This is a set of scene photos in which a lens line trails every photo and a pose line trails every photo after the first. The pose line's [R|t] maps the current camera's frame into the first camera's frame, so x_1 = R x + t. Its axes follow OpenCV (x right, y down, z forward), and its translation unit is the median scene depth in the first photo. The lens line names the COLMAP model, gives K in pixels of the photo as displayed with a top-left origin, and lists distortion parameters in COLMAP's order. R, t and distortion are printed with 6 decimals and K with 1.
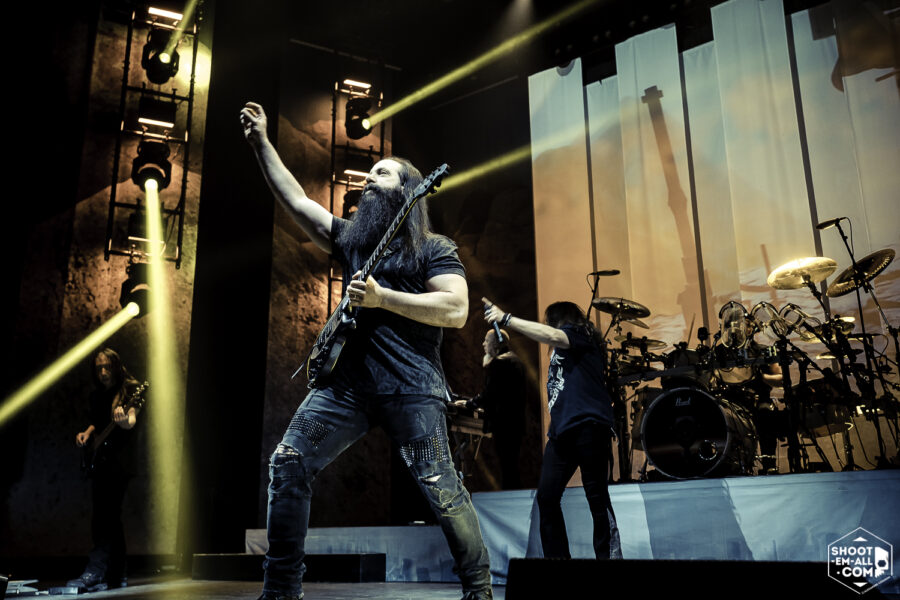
lens RADIAL K [[868.7, 0, 450.0], [0, 868.7, 300.0], [0, 0, 1]] dist [-0.002809, -0.003887]
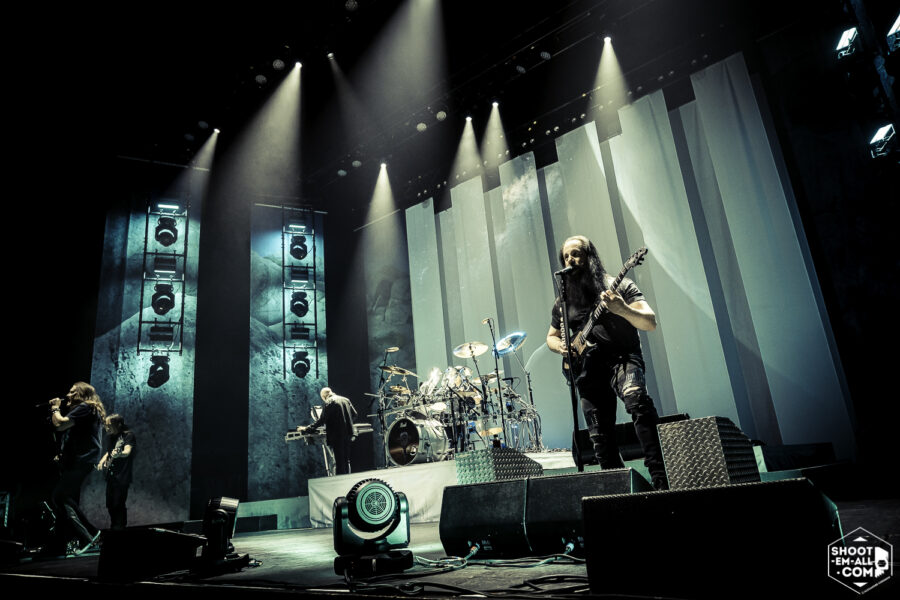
lens RADIAL K [[616.1, 0, 450.0], [0, 616.1, 300.0], [0, 0, 1]] dist [-0.020316, -0.001027]
pose [[0.996301, -0.084591, -0.015126, 0.237792], [0.084148, 0.996064, -0.027867, -0.063889], [0.017424, 0.026491, 0.999497, -0.209529]]
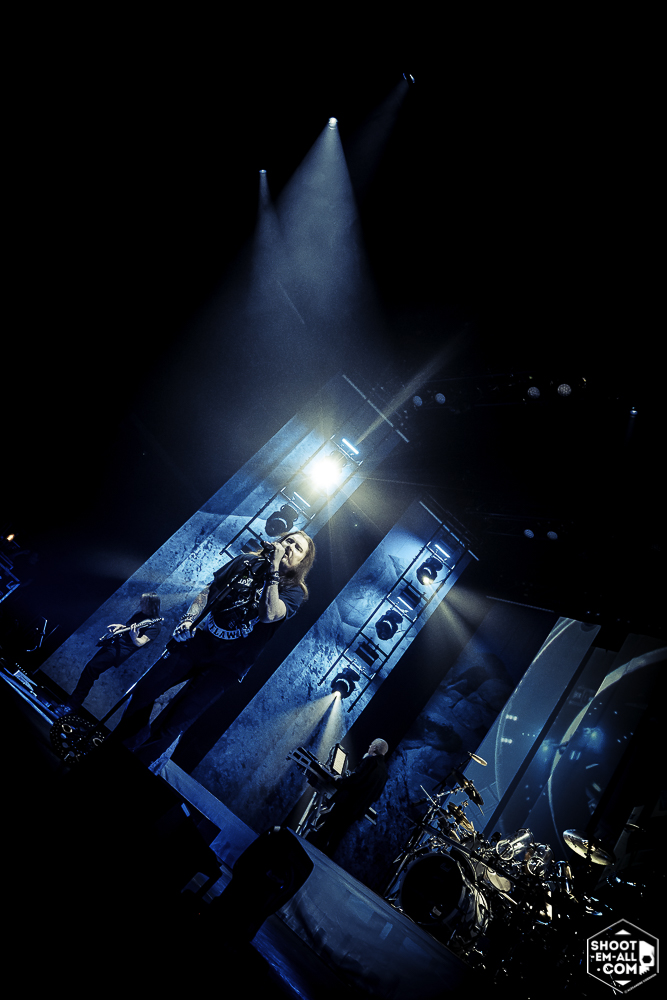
lens RADIAL K [[684.6, 0, 333.5], [0, 684.6, 500.0], [0, 0, 1]] dist [-0.020316, -0.001027]
pose [[0.790779, 0.501562, -0.350862, 0.123923], [-0.581194, 0.795097, -0.173305, -0.026494], [0.192046, 0.340965, 0.920251, -0.091707]]
